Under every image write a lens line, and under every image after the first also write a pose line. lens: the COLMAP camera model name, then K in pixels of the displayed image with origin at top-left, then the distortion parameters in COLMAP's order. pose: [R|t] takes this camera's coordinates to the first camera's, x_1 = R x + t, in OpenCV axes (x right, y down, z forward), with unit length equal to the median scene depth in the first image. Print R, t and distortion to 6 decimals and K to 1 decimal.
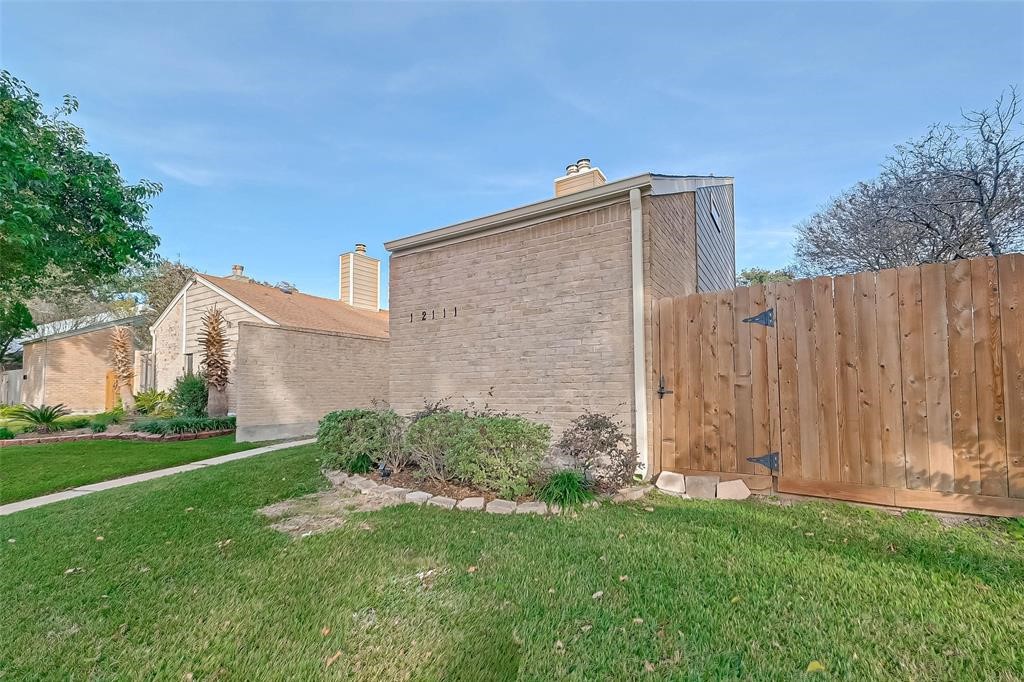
lens RADIAL K [[368.0, 0, 510.4], [0, 368.0, 376.8], [0, 0, 1]] dist [-0.000291, 0.000164]
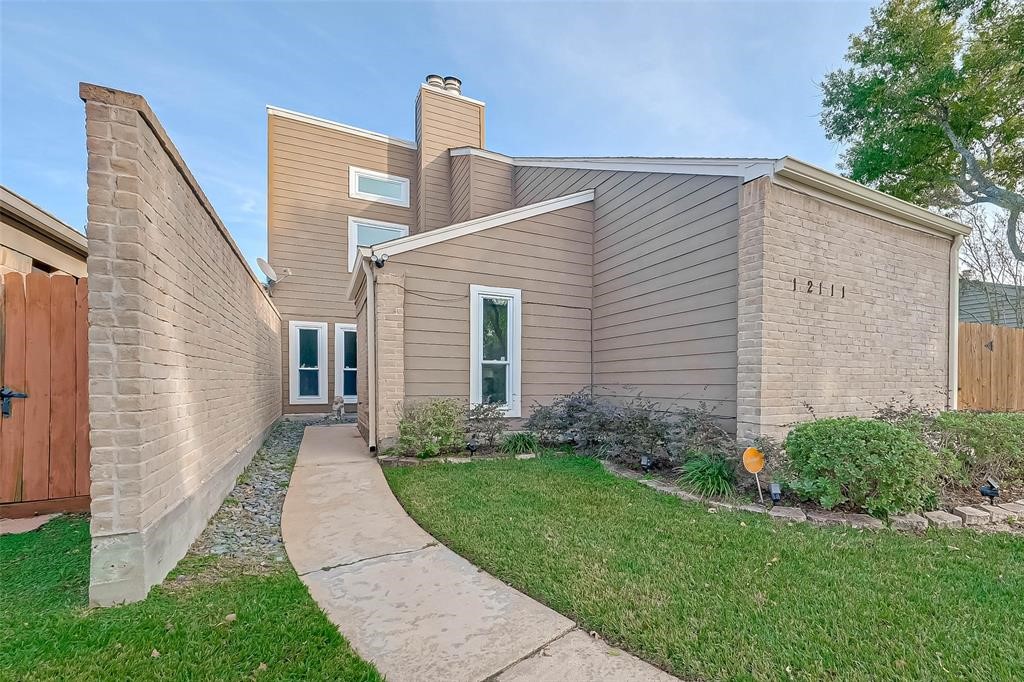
lens RADIAL K [[416.0, 0, 572.3], [0, 416.0, 386.7], [0, 0, 1]] dist [0.001112, 0.000159]
pose [[0.566176, -0.001570, 0.824283, -1.331421], [-0.038877, 0.998834, 0.028606, 0.031656], [-0.823367, -0.048242, 0.565456, 1.020529]]
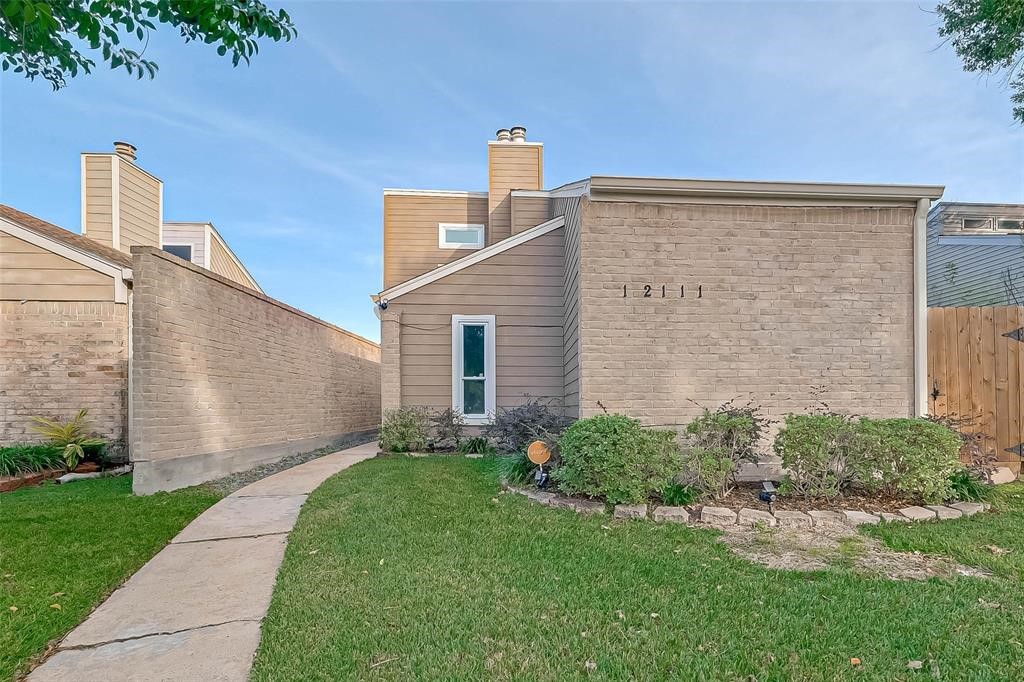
lens RADIAL K [[429.6, 0, 536.1], [0, 429.6, 405.0], [0, 0, 1]] dist [-0.000503, 0.000201]
pose [[0.856204, 0.005099, 0.516614, -0.981280], [-0.024085, 0.999258, 0.030055, 0.049554], [-0.516077, -0.038176, 0.855691, 0.406988]]
